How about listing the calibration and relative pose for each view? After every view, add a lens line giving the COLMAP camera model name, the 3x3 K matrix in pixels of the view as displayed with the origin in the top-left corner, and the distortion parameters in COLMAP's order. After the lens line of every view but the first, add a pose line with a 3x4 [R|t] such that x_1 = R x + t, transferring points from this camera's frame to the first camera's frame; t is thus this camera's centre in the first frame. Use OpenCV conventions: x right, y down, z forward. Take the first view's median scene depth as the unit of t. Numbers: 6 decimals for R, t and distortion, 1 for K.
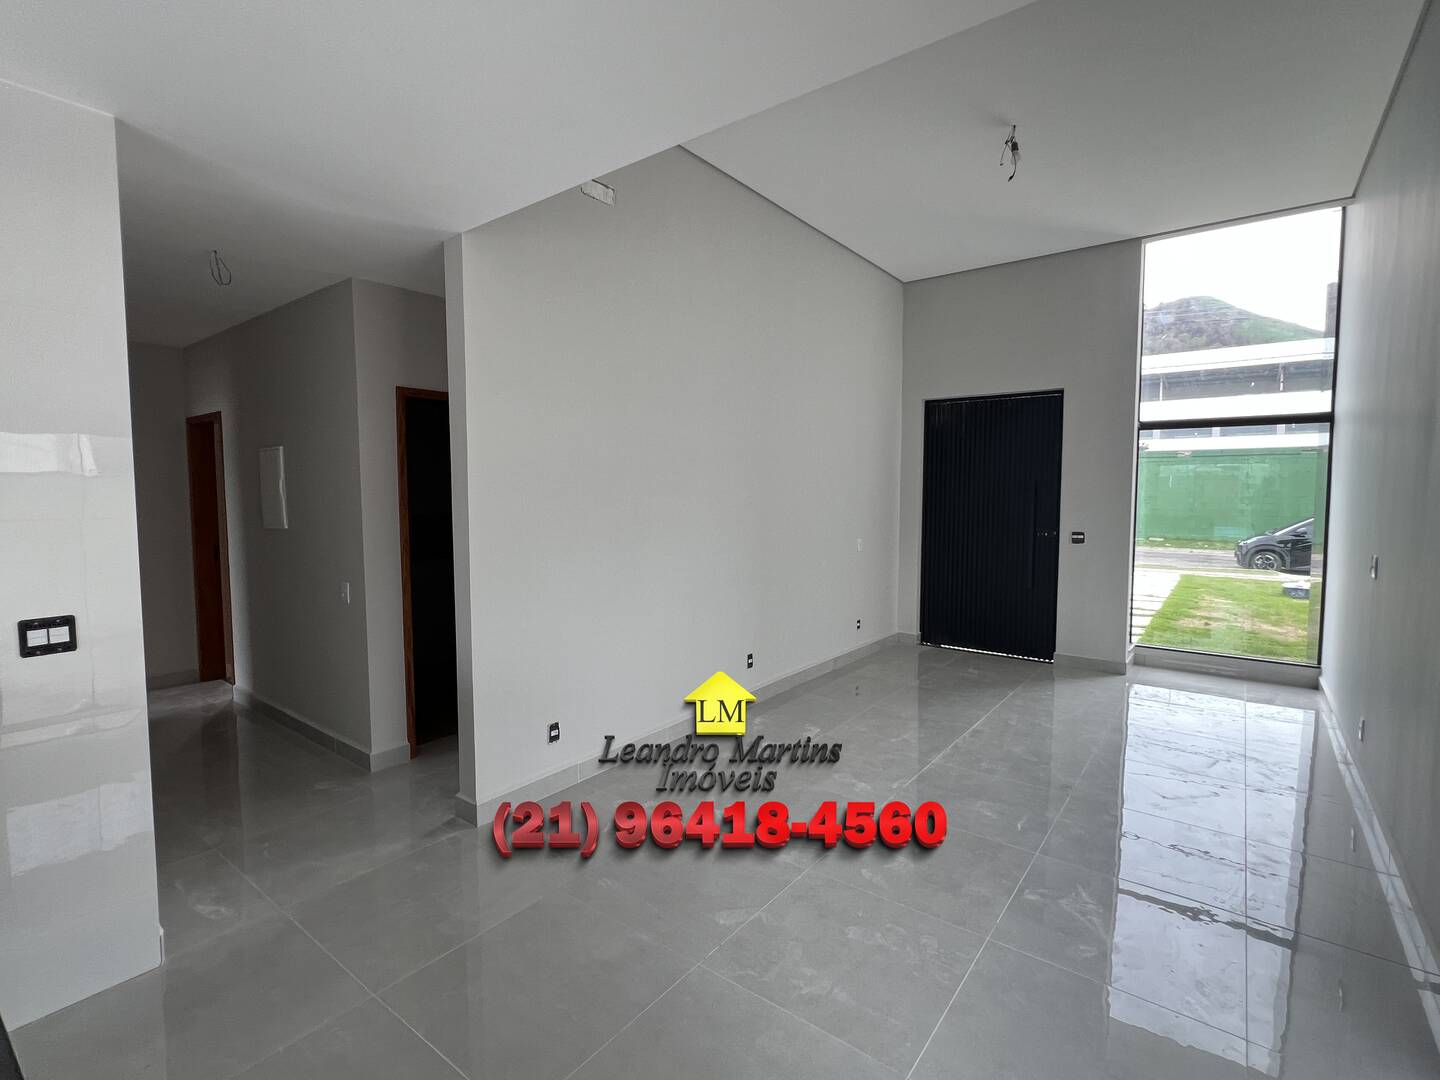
lens RADIAL K [[678.3, 0, 720.0], [0, 678.3, 535.3], [0, 0, 1]] dist [-0.010285, 0.000135]
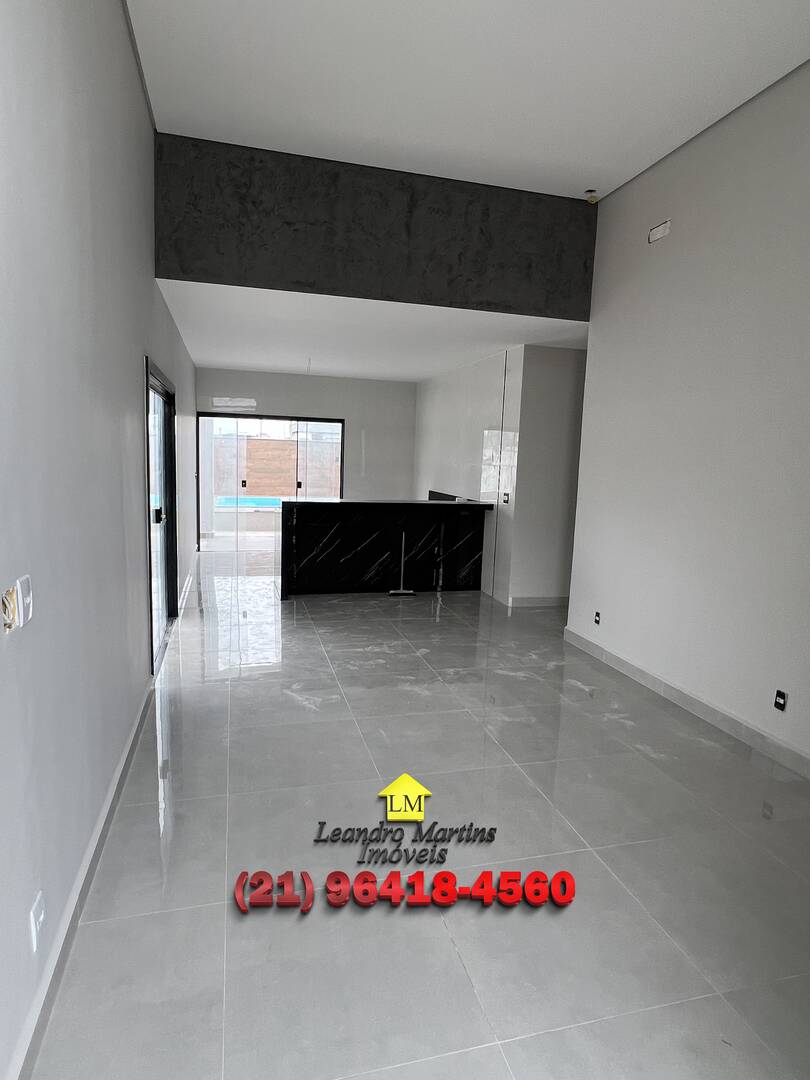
lens RADIAL K [[637.6, 0, 410.2], [0, 637.6, 539.4], [0, 0, 1]] dist [0.001192, -0.001658]
pose [[-0.604774, 0.080990, -0.792268, 0.597348], [-0.095673, 0.980223, 0.173235, -0.050553], [0.790629, 0.180567, -0.585065, 0.764043]]
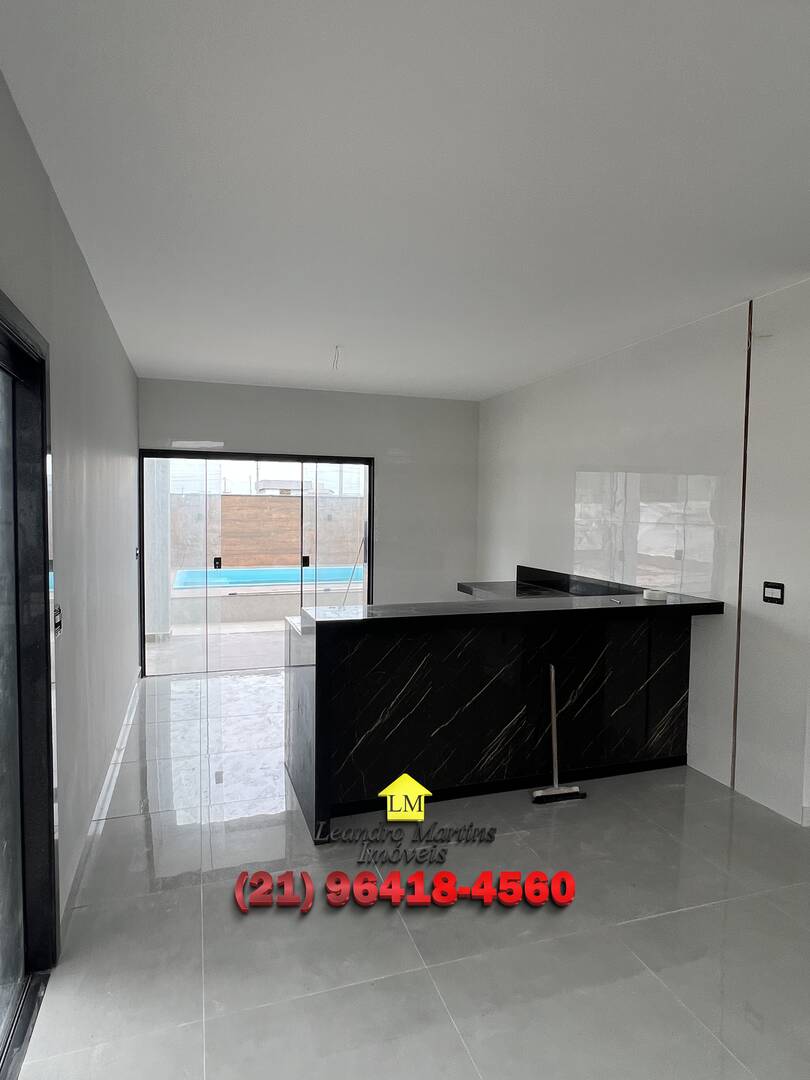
lens RADIAL K [[637.6, 0, 405.3], [0, 637.6, 531.8], [0, 0, 1]] dist [0.001192, -0.001658]
pose [[-0.564486, 0.020103, -0.825198, 0.290283], [-0.072578, 0.994623, 0.073879, -0.019848], [0.822246, 0.101595, -0.559992, 0.352223]]
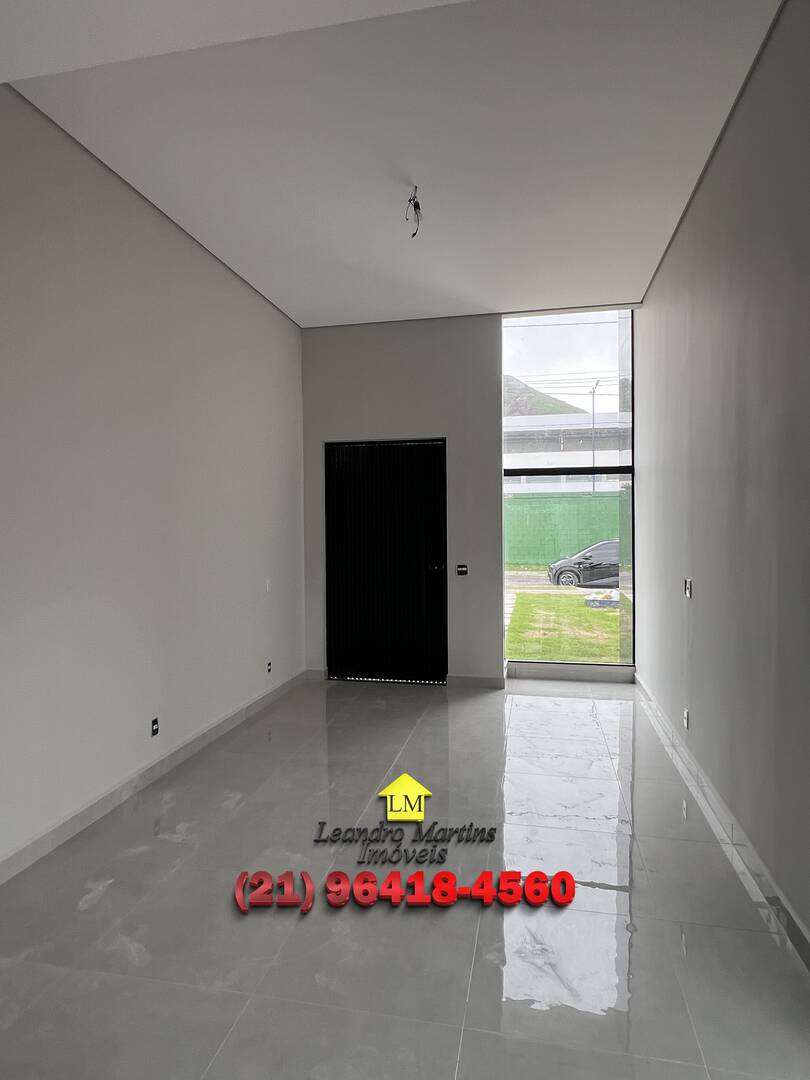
lens RADIAL K [[637.6, 0, 405.5], [0, 637.6, 539.4], [0, 0, 1]] dist [0.001192, -0.001658]
pose [[0.902047, -0.016588, 0.431320, -0.011055], [0.036588, 0.998603, -0.038115, -0.009896], [-0.430085, 0.050163, 0.901394, 0.078462]]
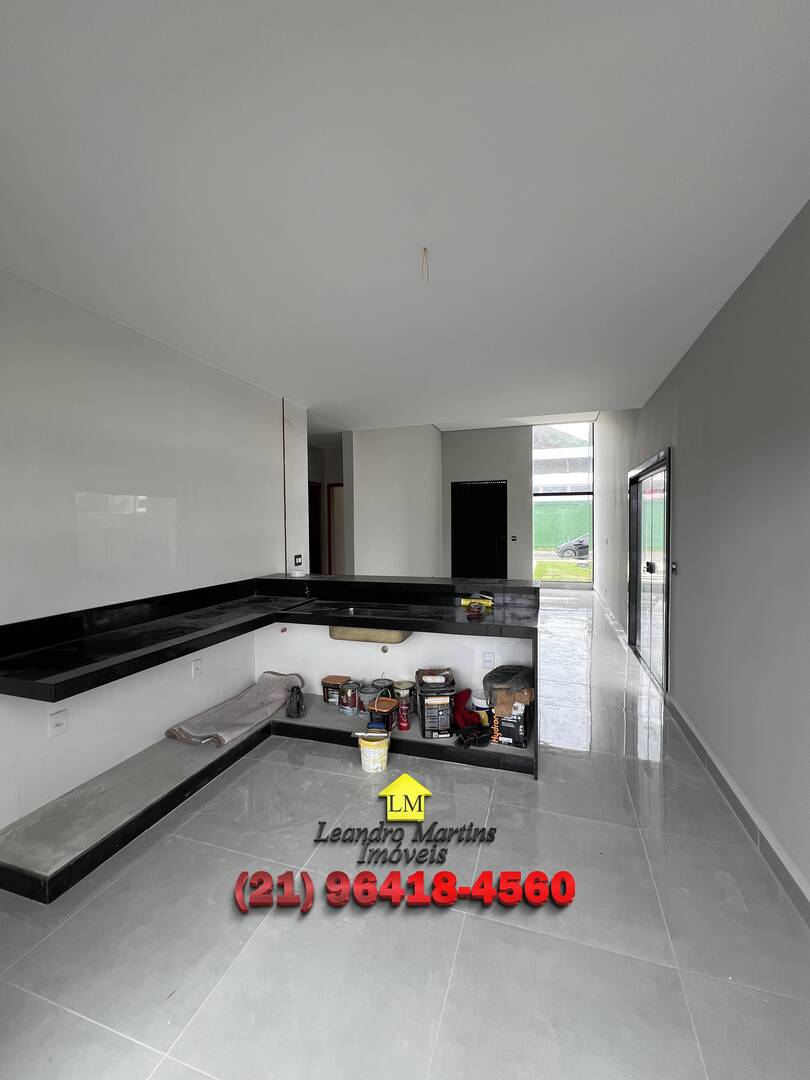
lens RADIAL K [[435.7, 0, 404.0], [0, 435.7, 538.9], [0, 0, 1]] dist [0.002447, 0.000429]
pose [[0.947508, -0.022257, 0.318956, -0.375219], [0.032664, 0.999093, -0.027315, 0.037185], [-0.318058, 0.036299, 0.947376, -0.413683]]
